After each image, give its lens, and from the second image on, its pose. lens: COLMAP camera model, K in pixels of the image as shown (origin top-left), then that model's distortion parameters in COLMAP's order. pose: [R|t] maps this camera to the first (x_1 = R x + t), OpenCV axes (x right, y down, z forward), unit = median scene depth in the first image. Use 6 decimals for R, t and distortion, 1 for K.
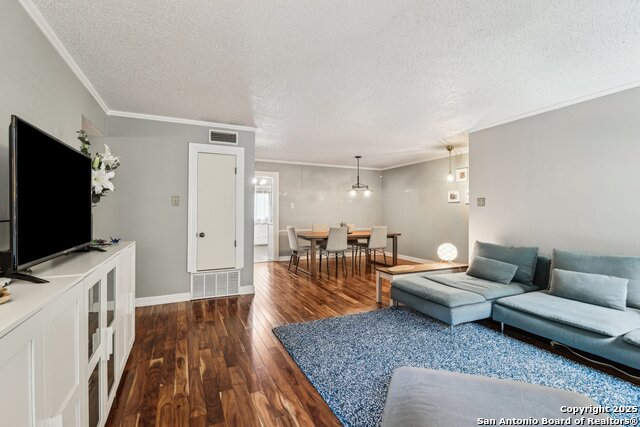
lens RADIAL K [[296.5, 0, 325.0], [0, 296.5, 213.5], [0, 0, 1]] dist [-0.003264, 0.000008]
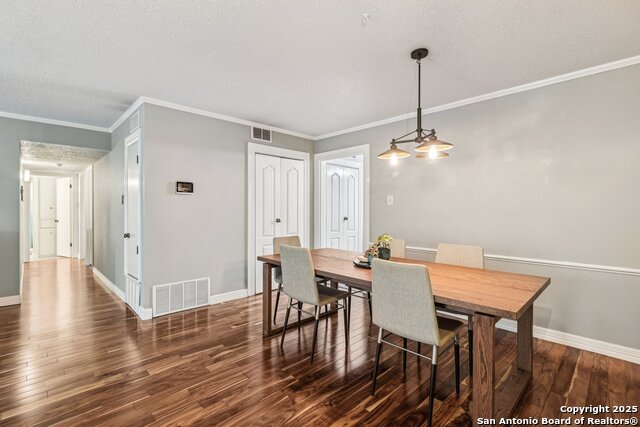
lens RADIAL K [[296.5, 0, 323.3], [0, 296.5, 210.6], [0, 0, 1]] dist [-0.003264, 0.000008]
pose [[0.328790, 0.000128, -0.944403, 0.438680], [-0.003032, 0.999995, -0.000920, -0.005934], [0.944398, 0.003166, 0.328788, 0.841472]]
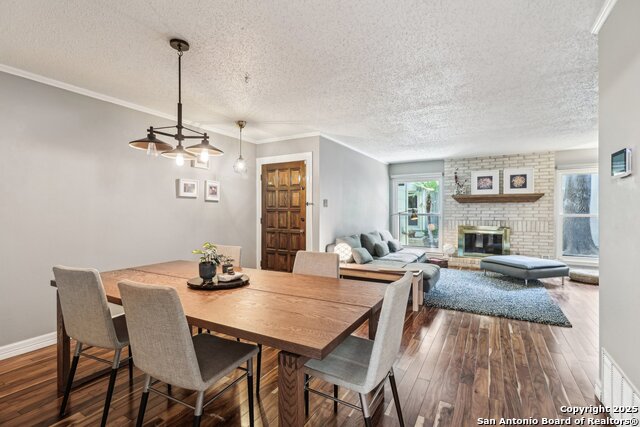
lens RADIAL K [[296.5, 0, 317.2], [0, 296.5, 215.1], [0, 0, 1]] dist [-0.003264, 0.000008]
pose [[-0.565259, -0.010827, 0.824842, -0.262307], [0.001947, 0.999894, 0.014459, -0.008181], [-0.824911, 0.009779, -0.565178, 1.154366]]
